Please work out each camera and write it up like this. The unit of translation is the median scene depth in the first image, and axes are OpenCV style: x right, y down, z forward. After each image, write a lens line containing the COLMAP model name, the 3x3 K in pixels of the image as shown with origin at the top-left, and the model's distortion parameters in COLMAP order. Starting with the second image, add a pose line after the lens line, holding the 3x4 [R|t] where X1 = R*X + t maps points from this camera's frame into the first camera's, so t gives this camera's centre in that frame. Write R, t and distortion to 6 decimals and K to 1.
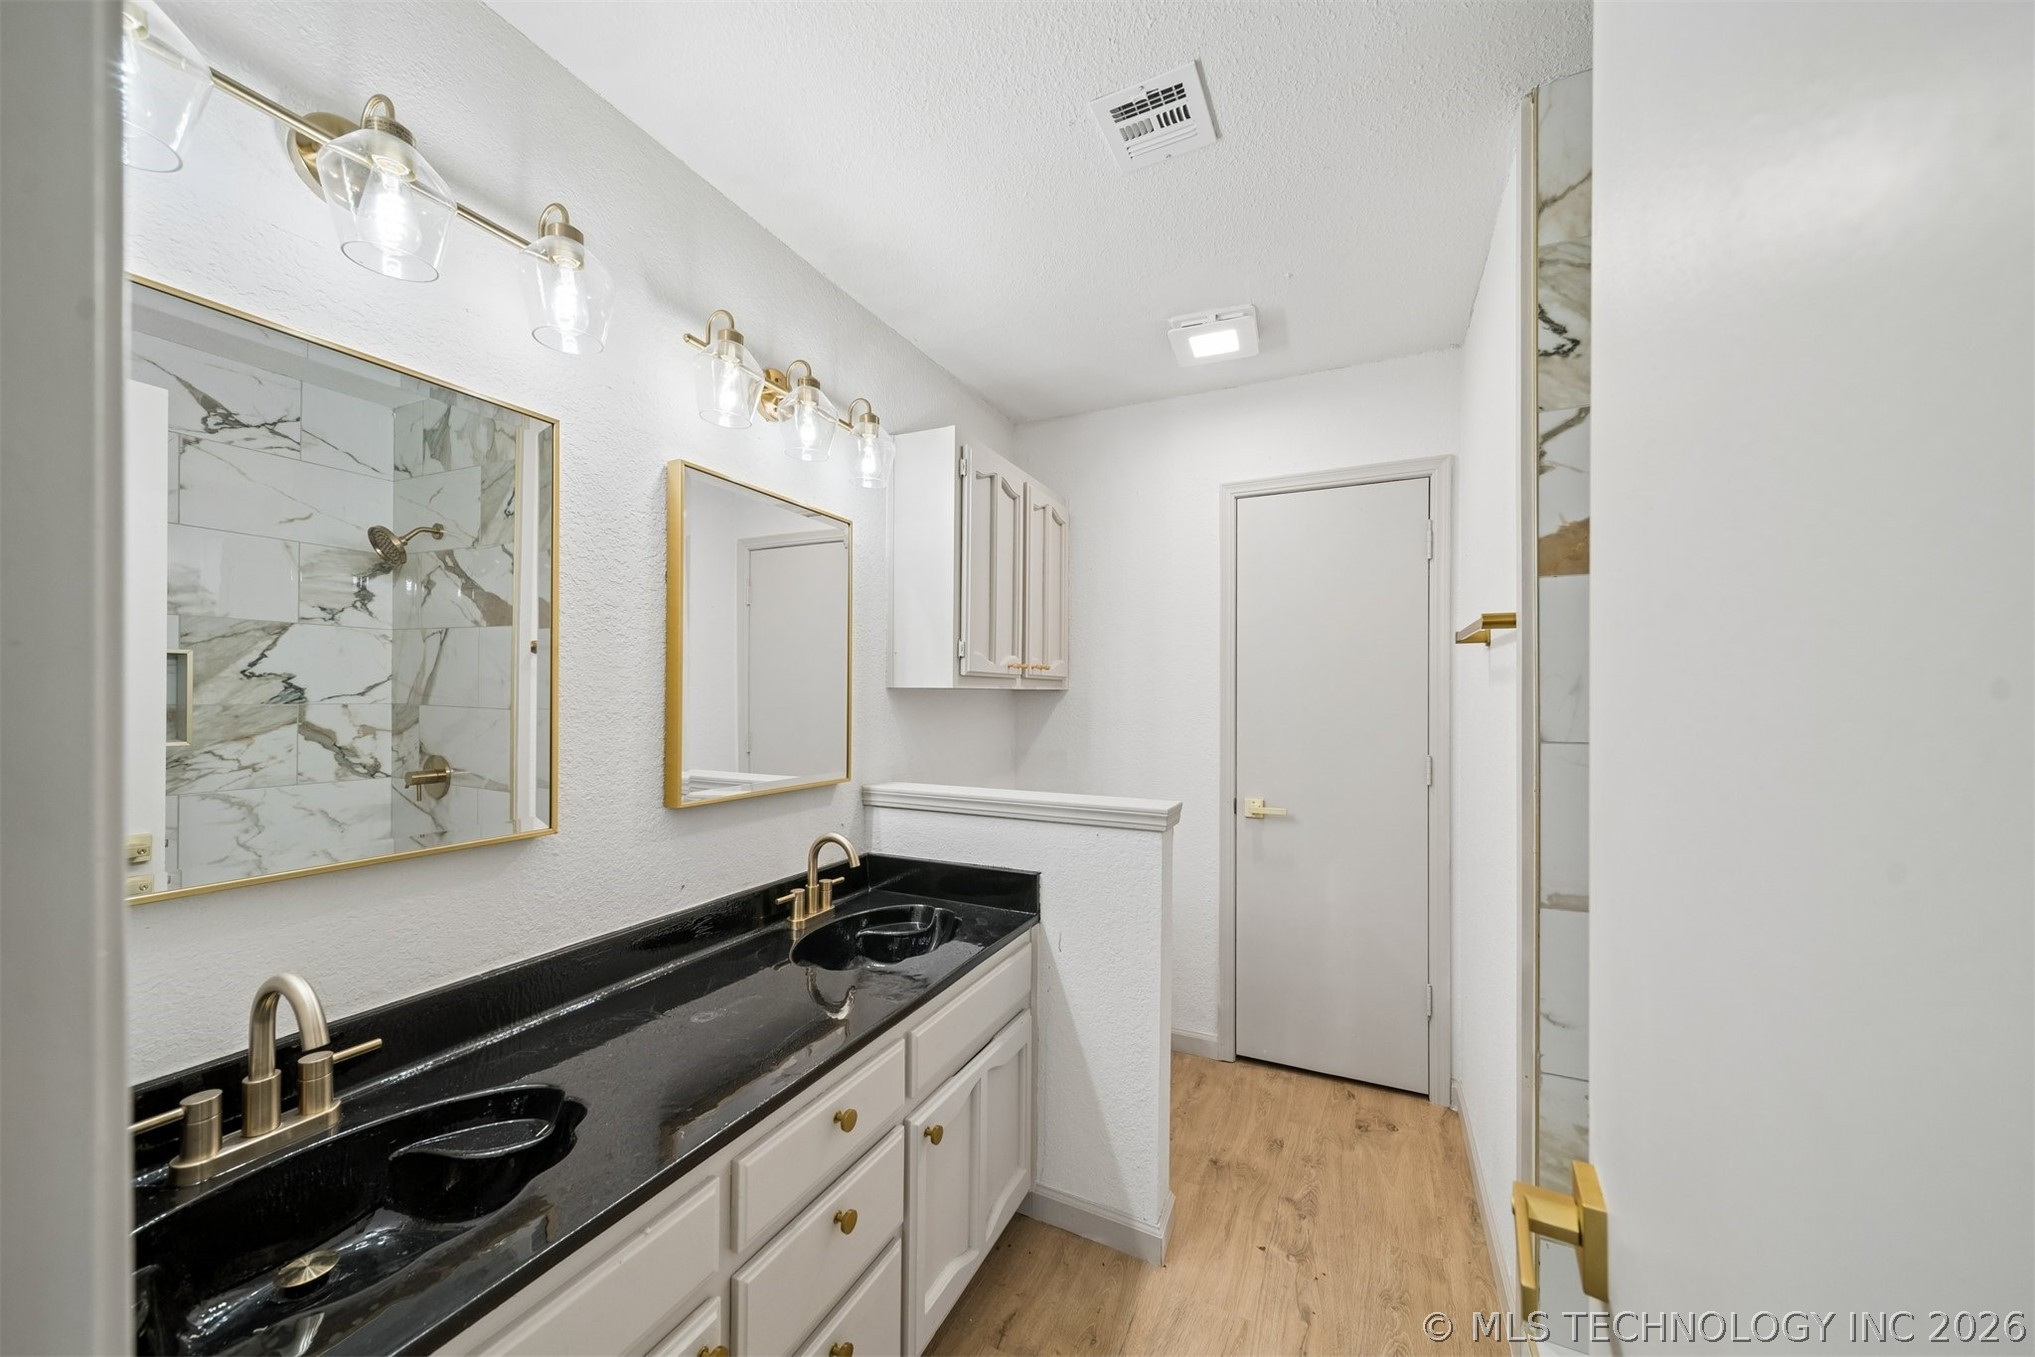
lens RADIAL K [[736.8, 0, 1021.3], [0, 736.8, 693.8], [0, 0, 1]] dist [0.003380, -0.000468]
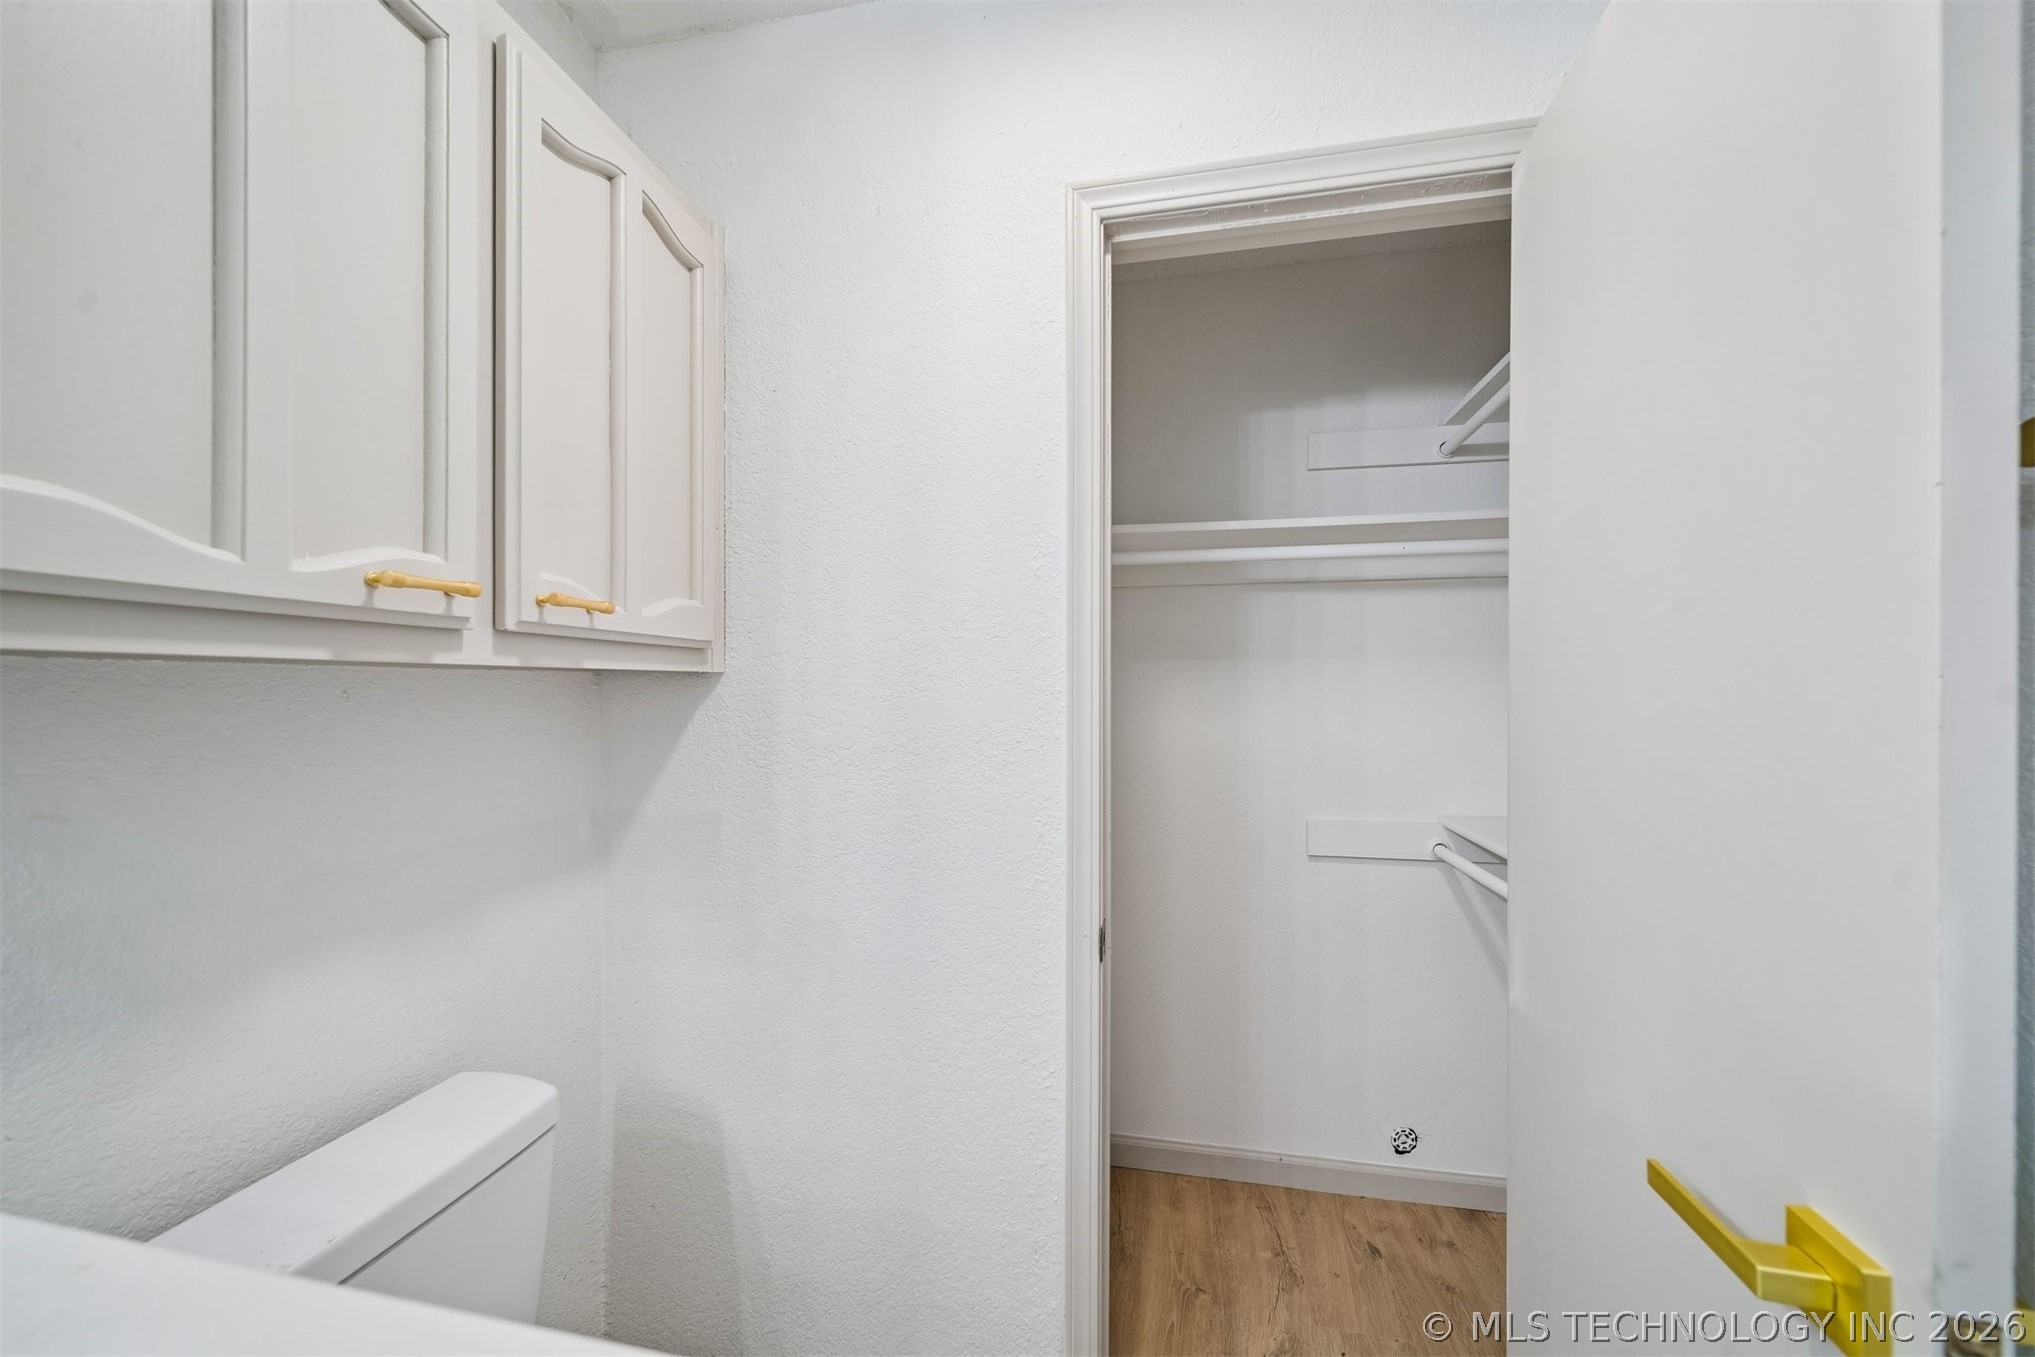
lens RADIAL K [[736.8, 0, 1017.7], [0, 736.8, 692.1], [0, 0, 1]] dist [0.003380, -0.000468]
pose [[0.974732, -0.002646, 0.223362, 0.141005], [0.000677, 0.999960, 0.008893, 0.002928], [-0.223377, -0.008517, 0.974695, 0.571711]]
